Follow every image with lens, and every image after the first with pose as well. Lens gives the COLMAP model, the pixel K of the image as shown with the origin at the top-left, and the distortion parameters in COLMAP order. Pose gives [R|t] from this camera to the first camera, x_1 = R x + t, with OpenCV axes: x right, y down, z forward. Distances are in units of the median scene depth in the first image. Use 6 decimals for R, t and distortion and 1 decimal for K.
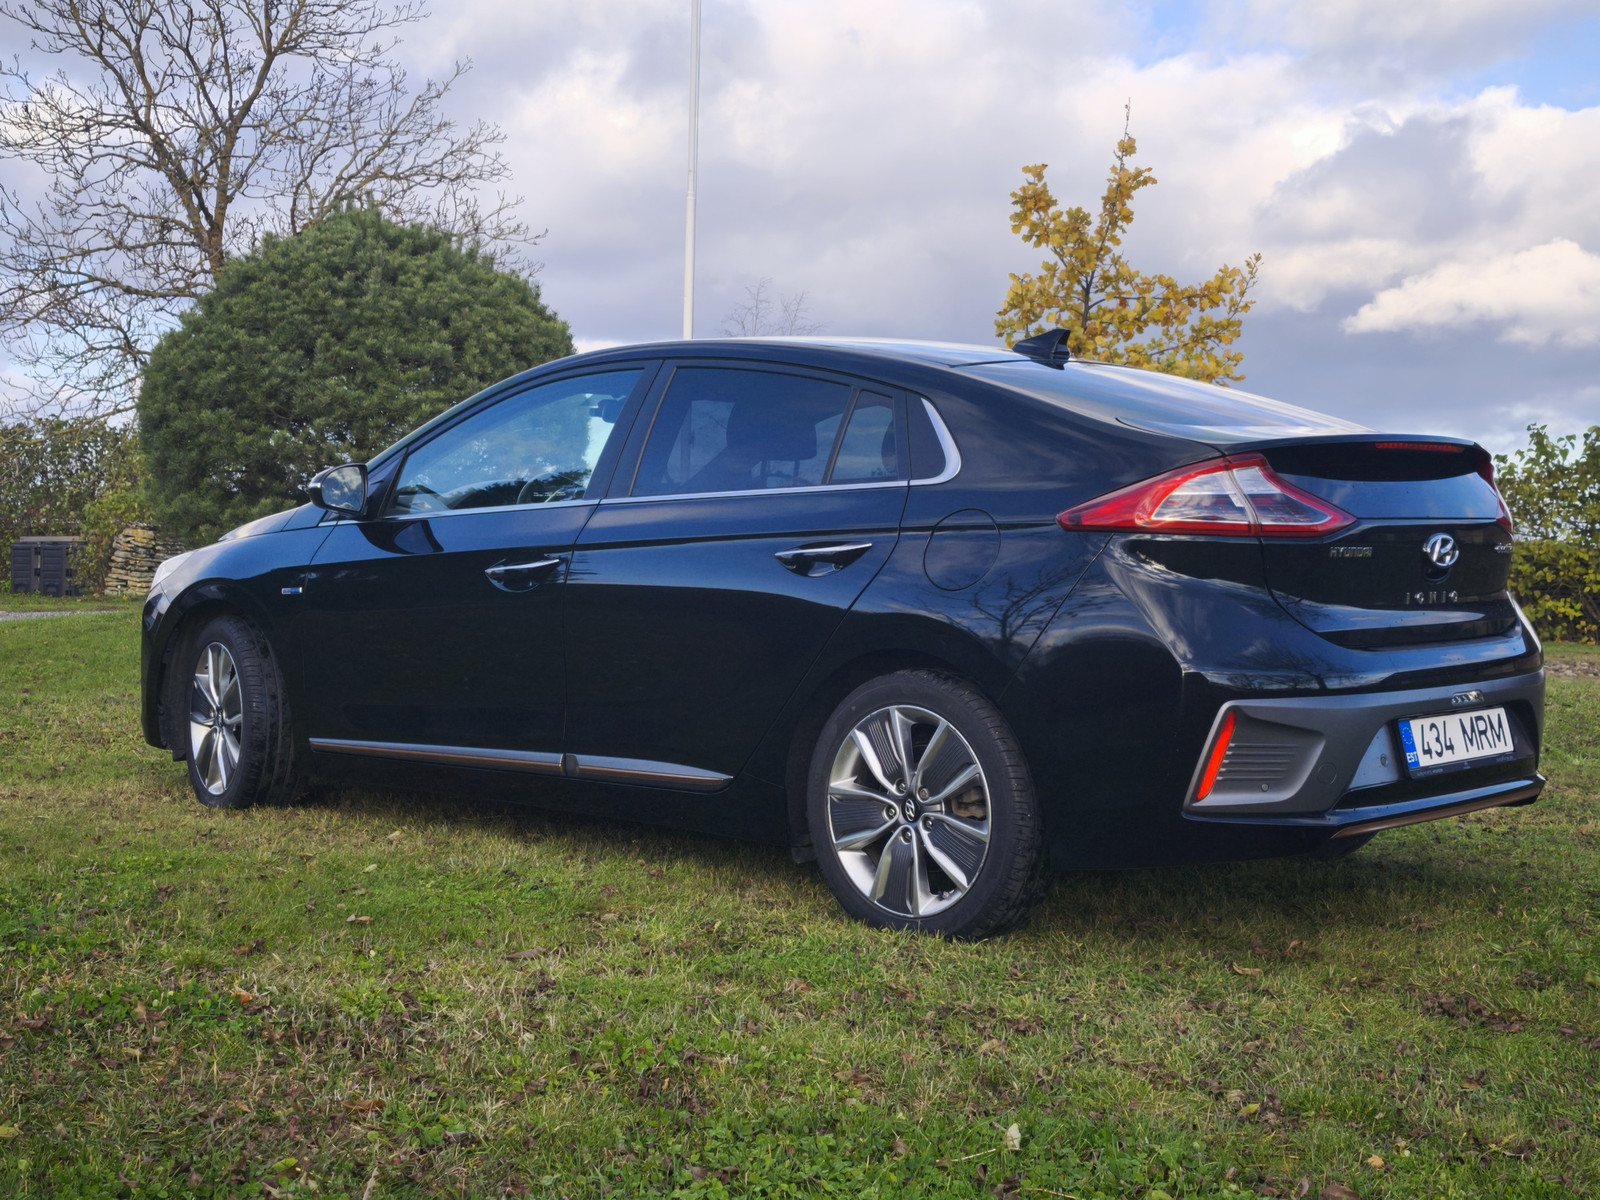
lens RADIAL K [[2236.9, 0, 800.0], [0, 2236.9, 600.0], [0, 0, 1]] dist [0.019760, -0.125607]
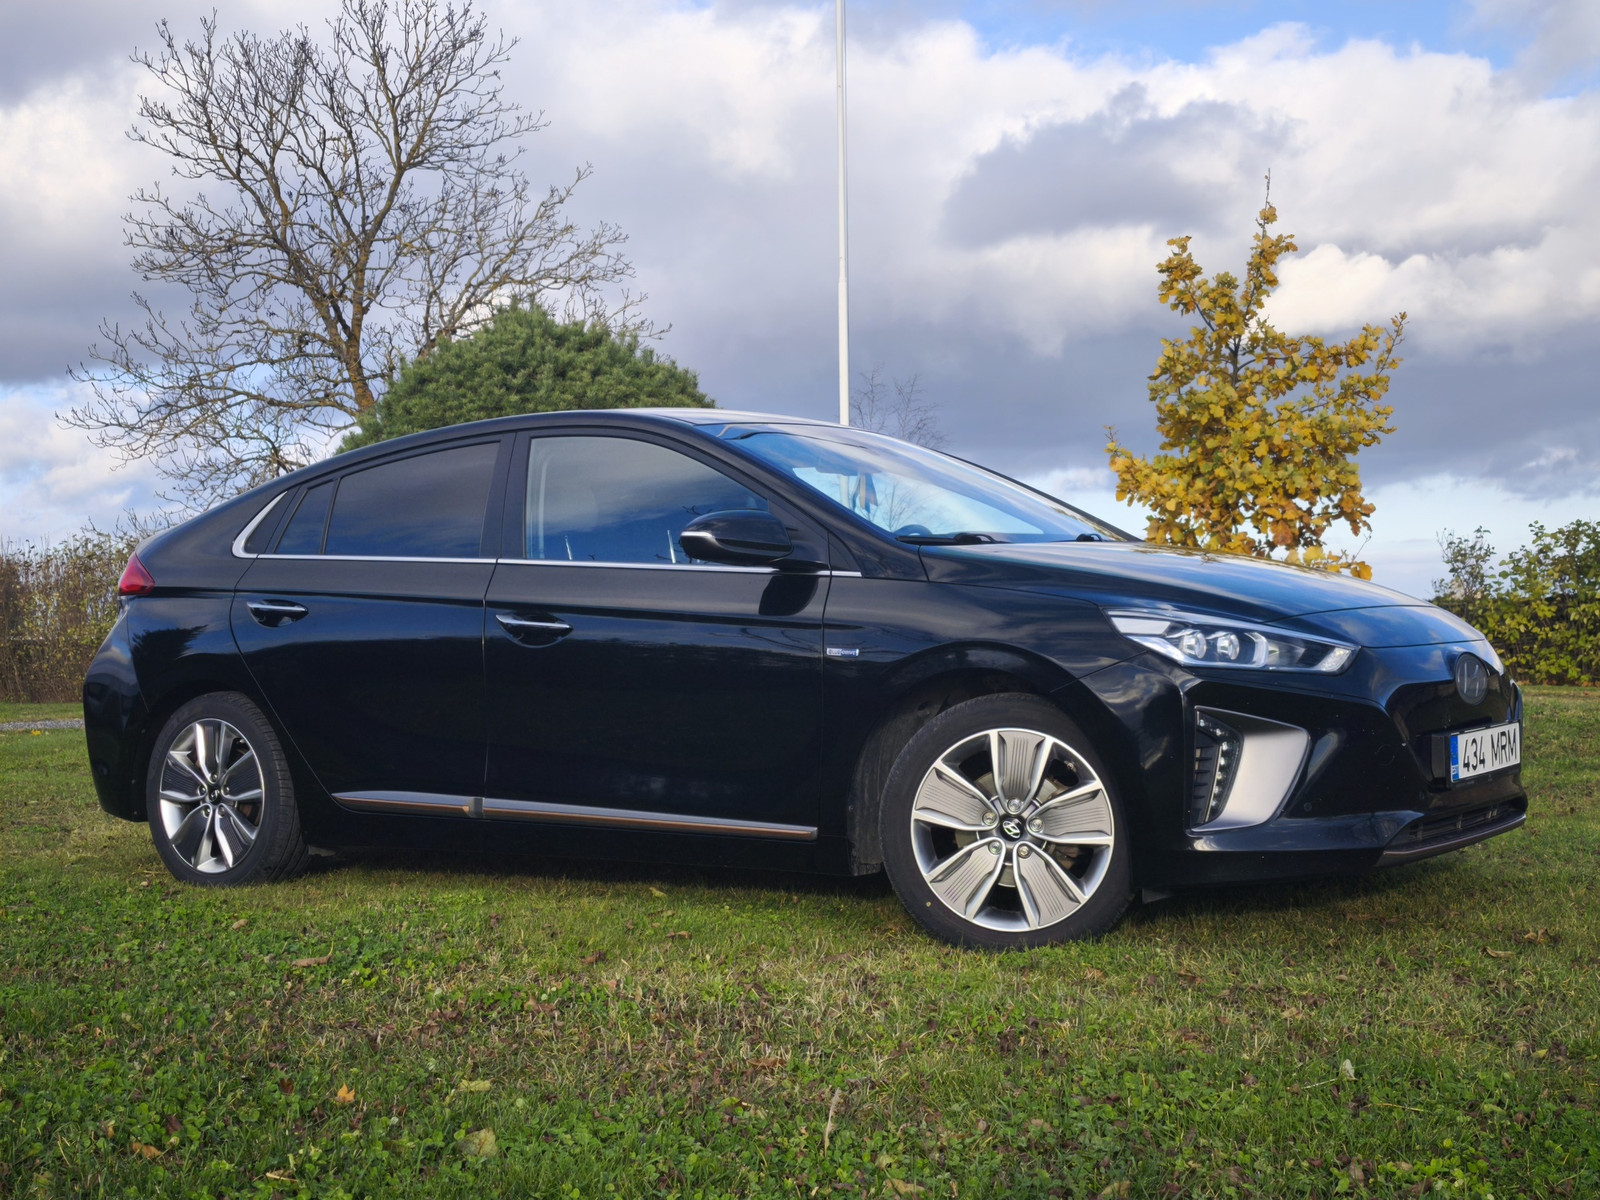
lens RADIAL K [[2262.1, 0, 800.0], [0, 2262.1, 600.0], [0, 0, 1]] dist [-0.006215, -0.028792]
pose [[0.998426, -0.042212, -0.036932, -0.022090], [0.040636, 0.998273, -0.042424, 0.006917], [0.038659, 0.040856, 0.998417, -0.029188]]
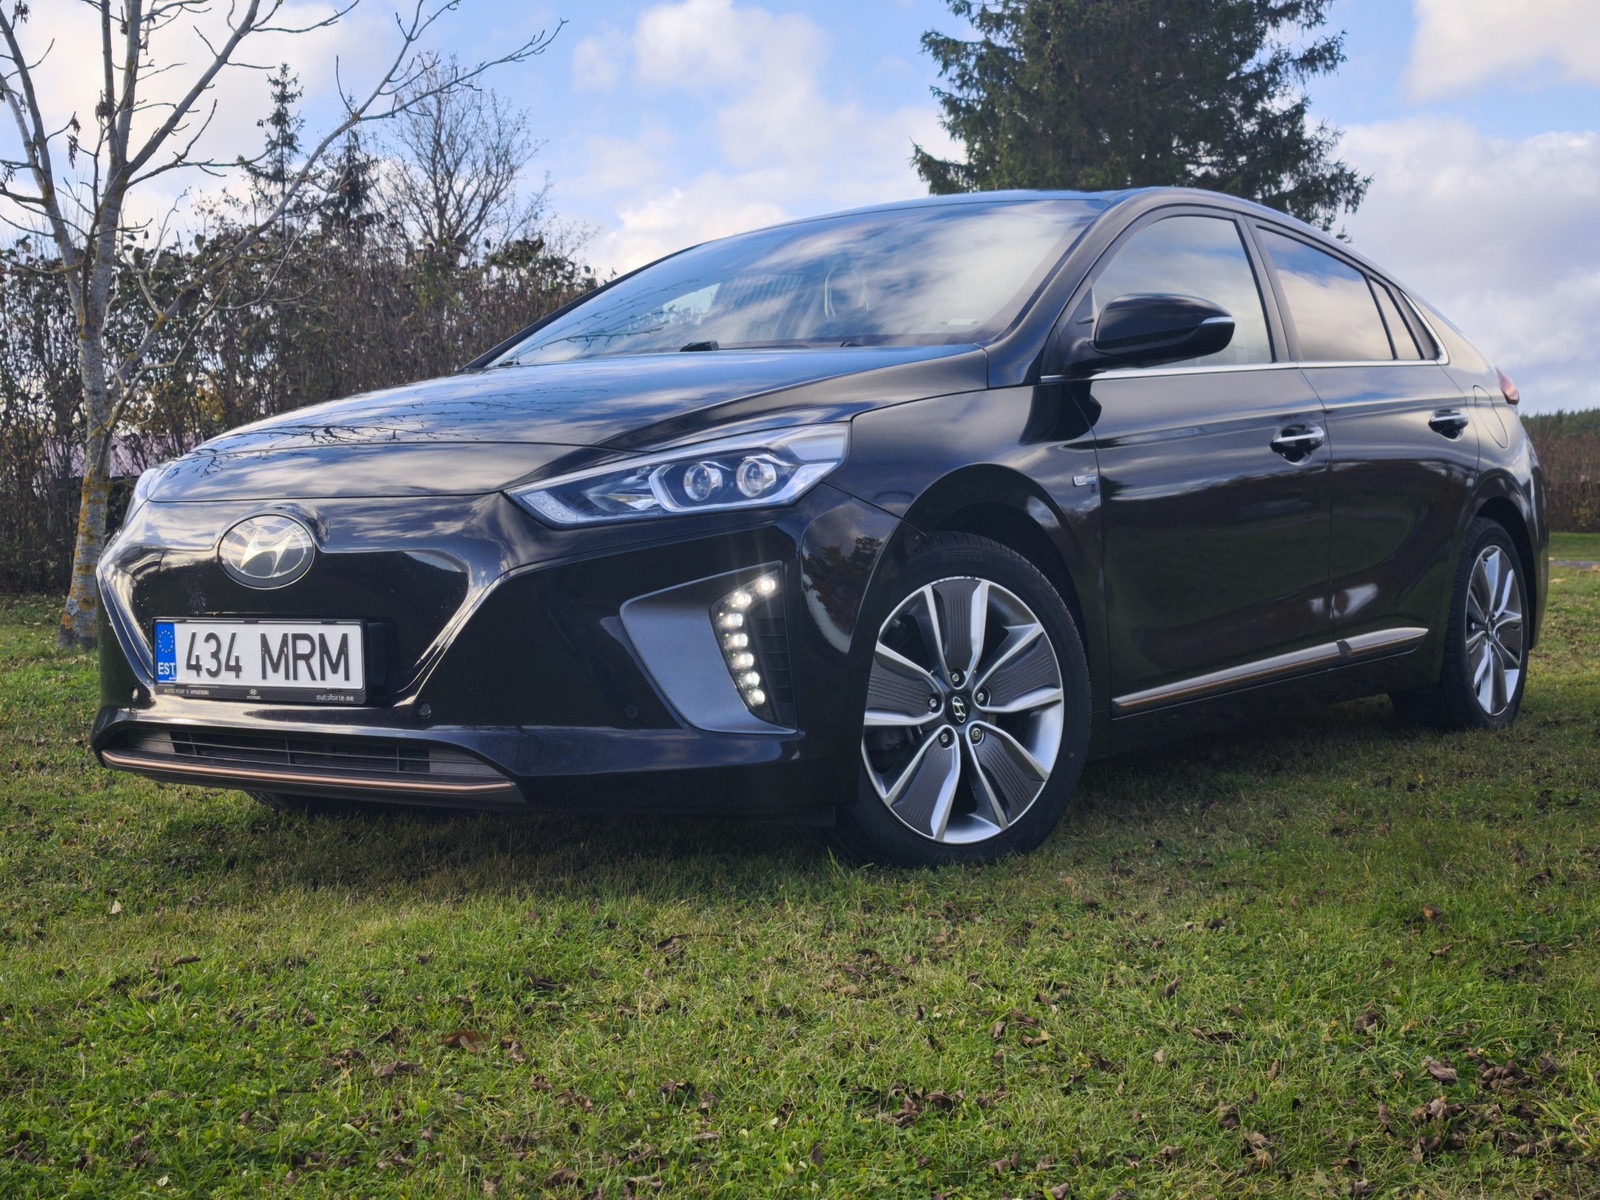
lens RADIAL K [[2262.1, 0, 800.0], [0, 2262.1, 600.0], [0, 0, 1]] dist [-0.006215, -0.028792]
pose [[0.006123, 0.049236, -0.998768, 0.239133], [-0.011728, 0.998722, 0.049162, 0.002710], [0.999912, 0.011413, 0.006692, 0.296921]]
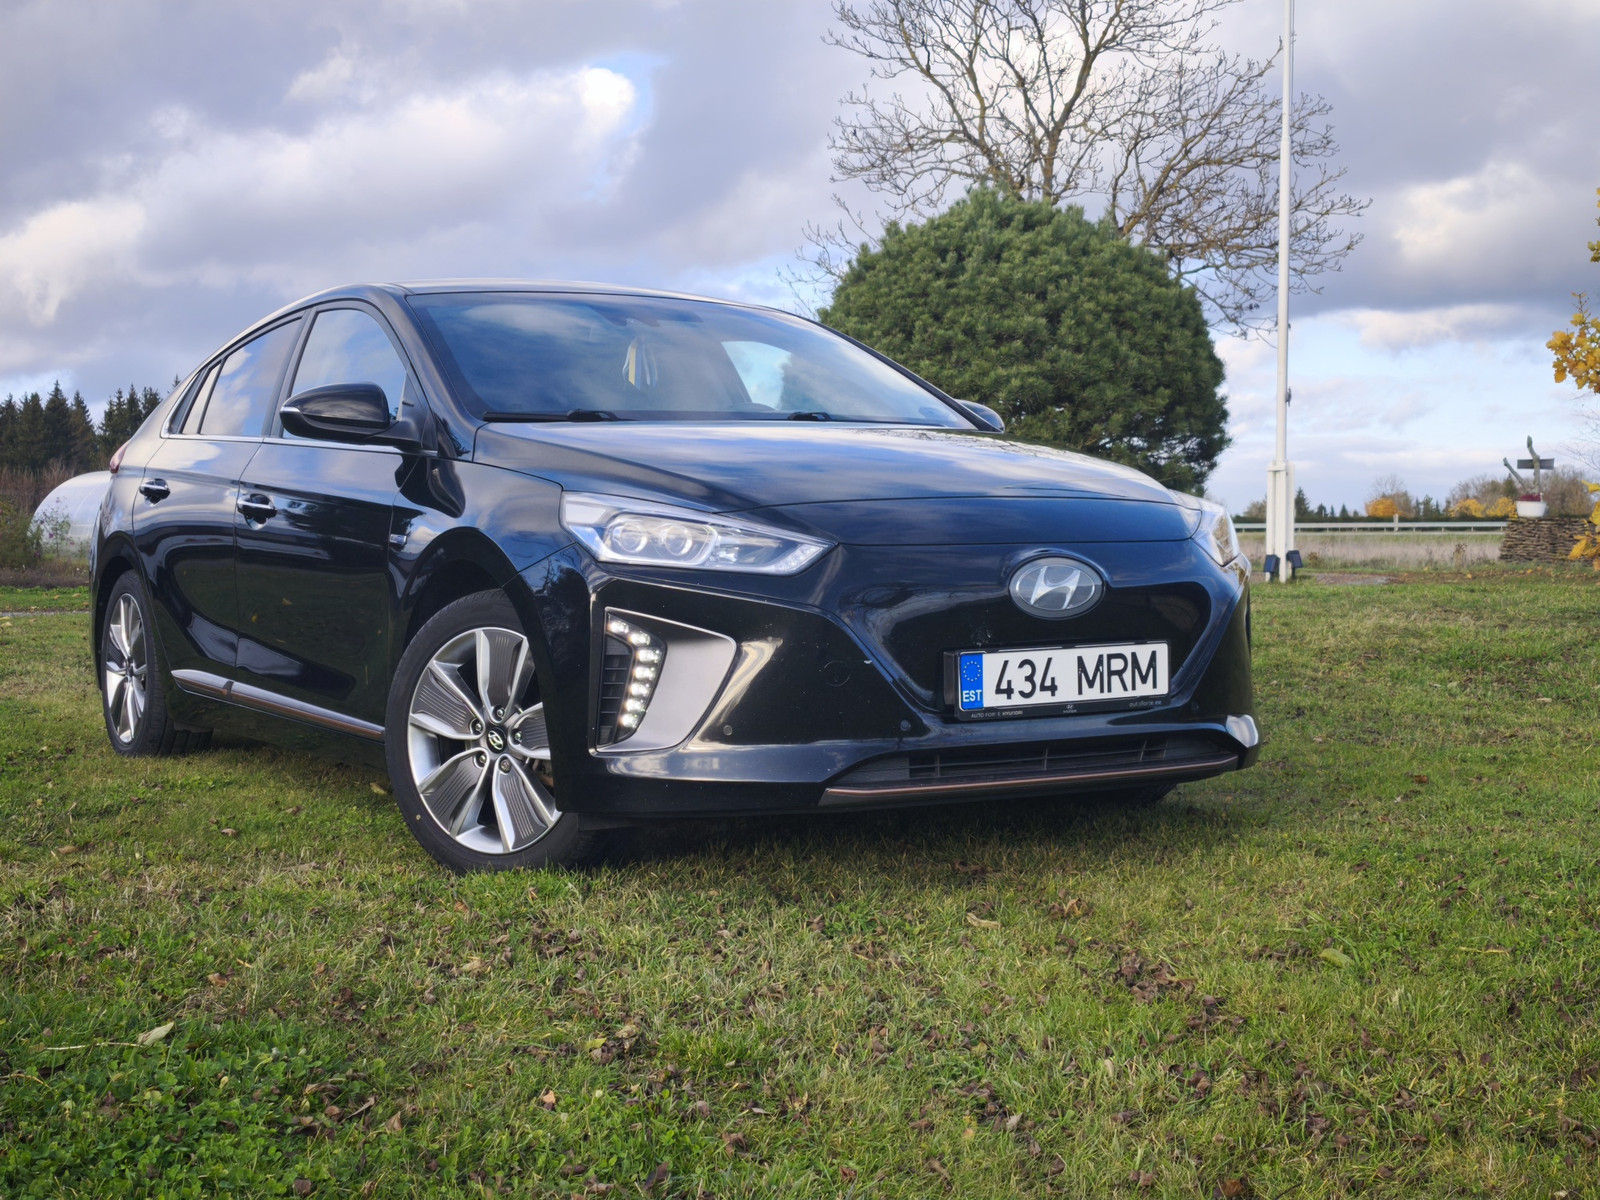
lens RADIAL K [[2262.1, 0, 800.0], [0, 2262.1, 600.0], [0, 0, 1]] dist [-0.006215, -0.028792]
pose [[0.878650, -0.013002, -0.477290, 0.134602], [0.009331, 0.999906, -0.010061, 0.011649], [0.477376, 0.004387, 0.878688, 0.044569]]
